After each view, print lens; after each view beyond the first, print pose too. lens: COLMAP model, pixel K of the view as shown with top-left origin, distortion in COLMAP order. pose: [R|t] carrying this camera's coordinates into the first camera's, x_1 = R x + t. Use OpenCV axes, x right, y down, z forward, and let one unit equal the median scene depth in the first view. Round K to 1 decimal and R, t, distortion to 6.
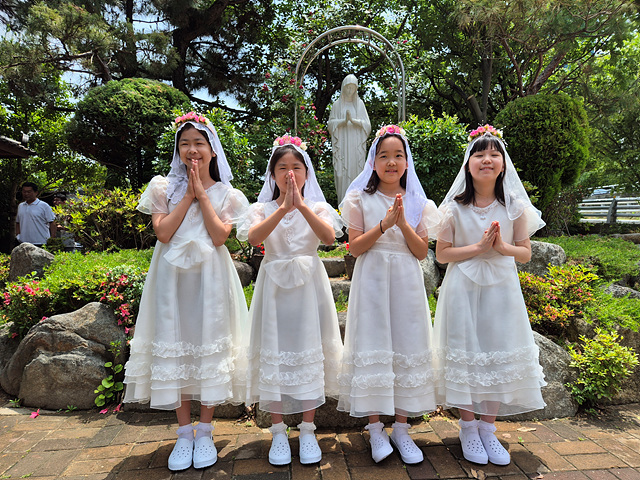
lens RADIAL K [[437.7, 0, 319.7], [0, 437.7, 248.7], [0, 0, 1]] dist [0.063633, -0.051380]
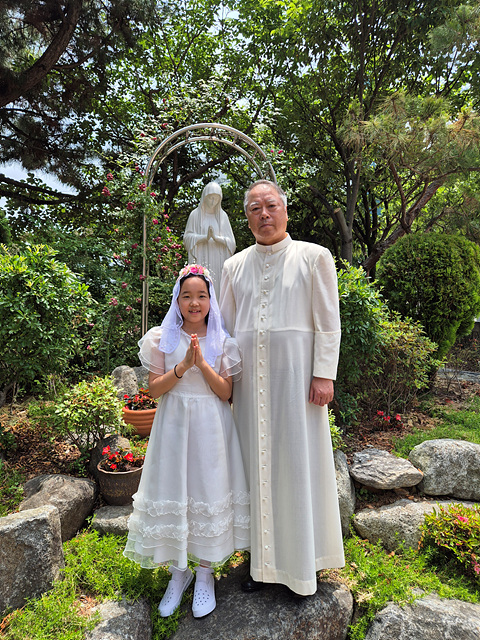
lens RADIAL K [[439.8, 0, 236.4], [0, 439.8, 318.6], [0, 0, 1]] dist [0.058759, -0.047977]
pose [[0.977780, 0.013390, 0.209205, -0.054861], [-0.015802, 0.999827, 0.009862, -0.142681], [-0.209037, -0.012949, 0.977822, 0.175611]]
